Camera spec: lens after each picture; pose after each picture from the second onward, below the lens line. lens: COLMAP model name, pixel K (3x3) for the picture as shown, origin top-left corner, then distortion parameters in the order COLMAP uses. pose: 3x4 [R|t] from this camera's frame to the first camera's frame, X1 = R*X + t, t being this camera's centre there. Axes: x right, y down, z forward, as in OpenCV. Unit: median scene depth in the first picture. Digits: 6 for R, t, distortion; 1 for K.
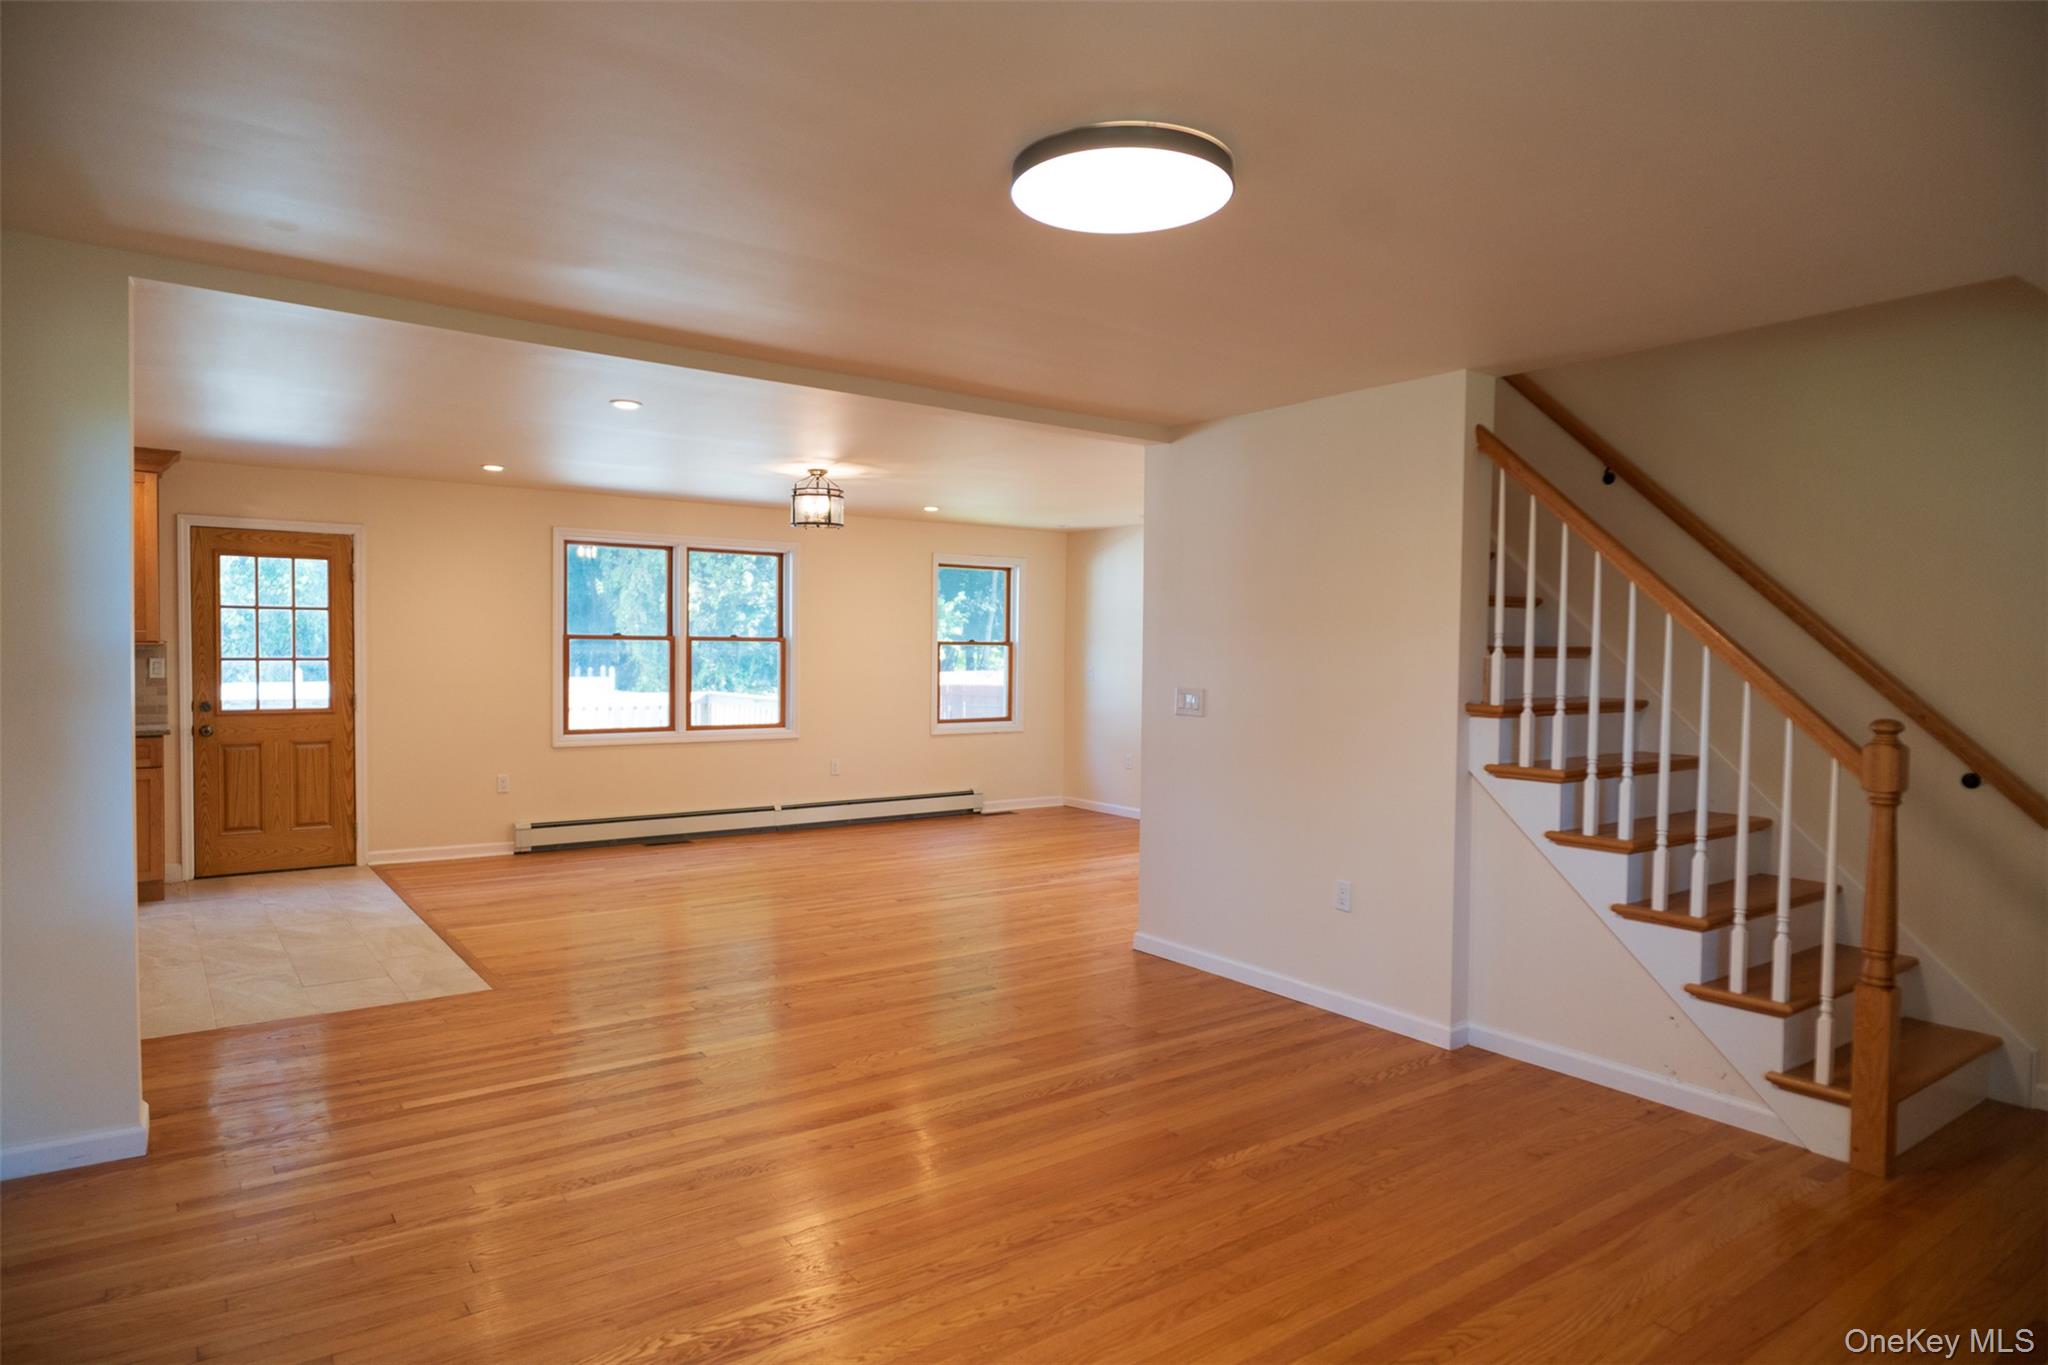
lens RADIAL K [[1194.0, 0, 999.2], [0, 1194.0, 686.8], [0, 0, 1]] dist [-0.007332, 0.007989]
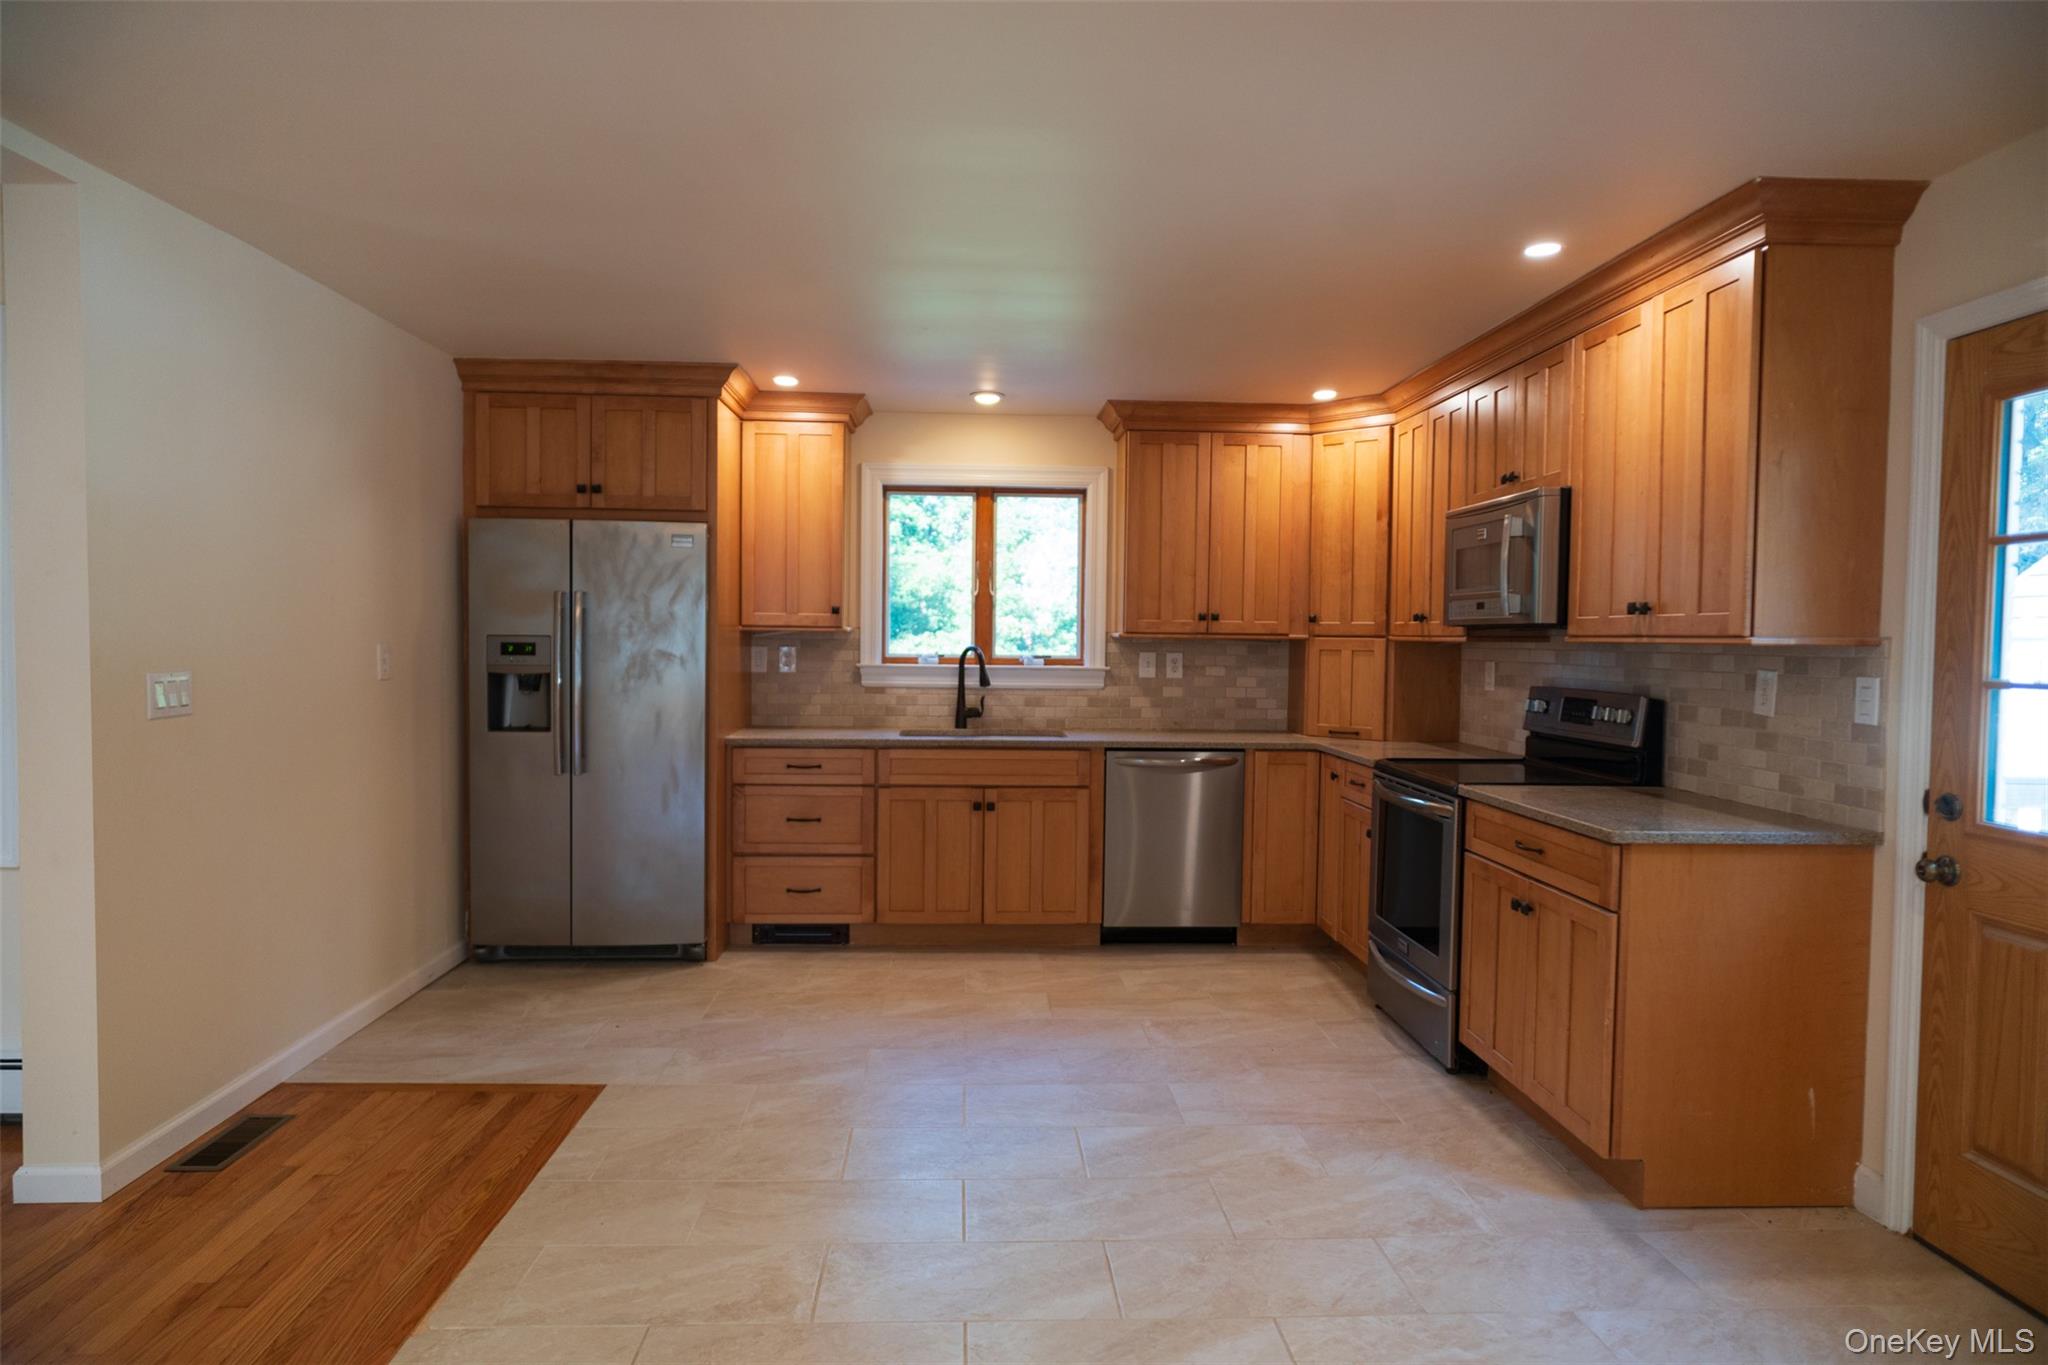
lens RADIAL K [[1194.0, 0, 1016.1], [0, 1194.0, 678.5], [0, 0, 1]] dist [-0.007332, 0.007989]
pose [[-0.545867, 0.013021, -0.837771, -0.180842], [-0.034204, 0.998699, 0.037809, -0.028553], [0.837173, 0.049293, -0.544712, 0.947531]]
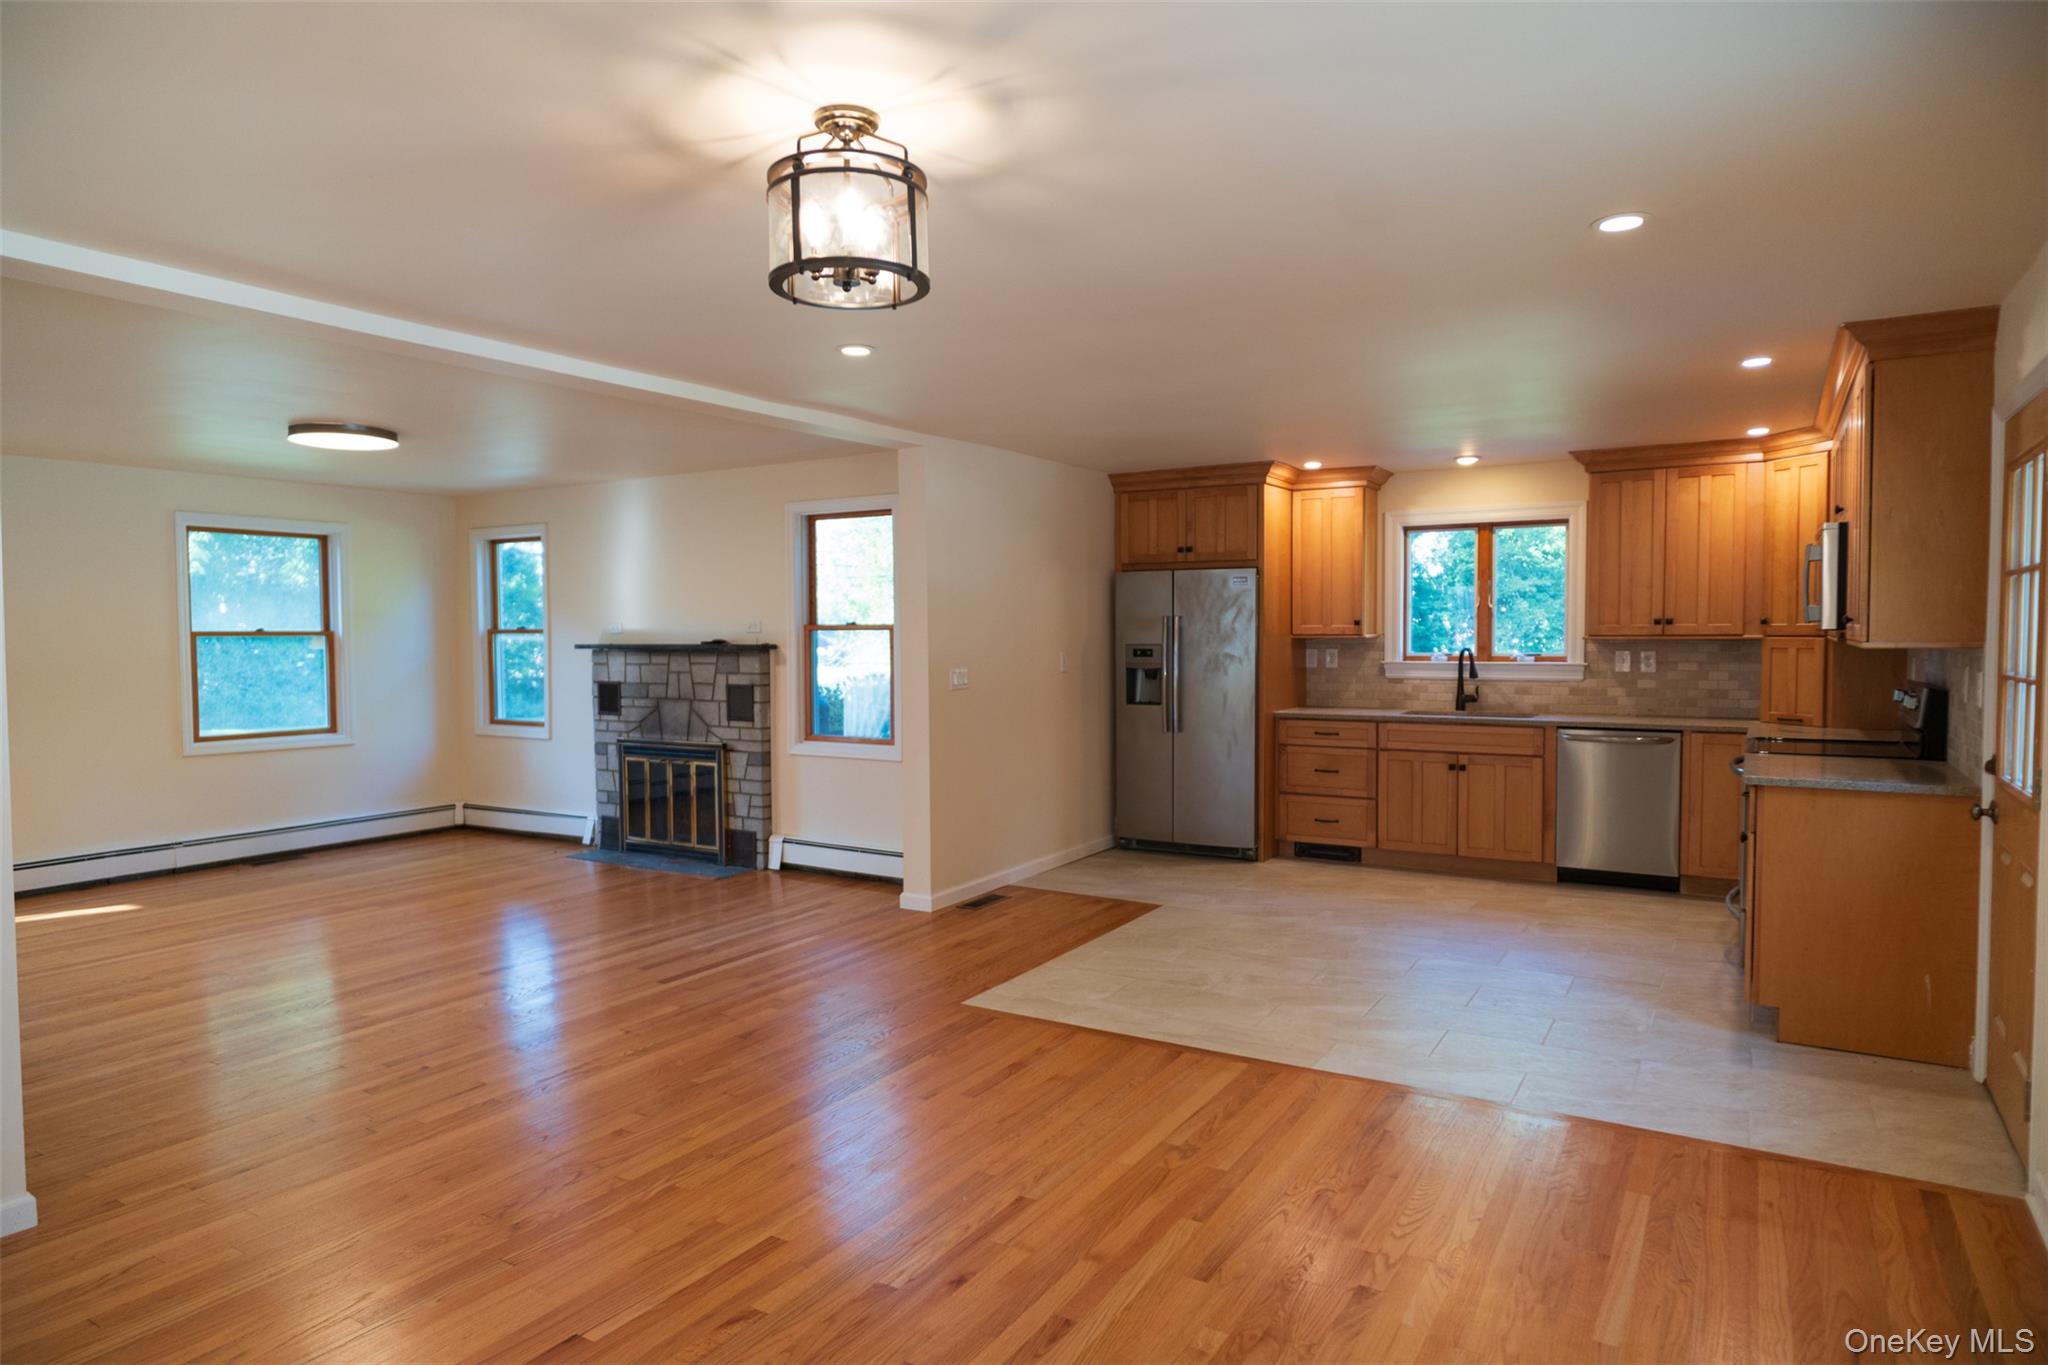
lens RADIAL K [[1194.0, 0, 1036.4], [0, 1194.0, 685.7], [0, 0, 1]] dist [-0.007332, 0.007989]
pose [[-0.916107, 0.015567, -0.400632, -0.071675], [-0.009887, 0.998065, 0.061389, -0.046020], [0.400812, 0.060200, -0.914180, 1.294193]]
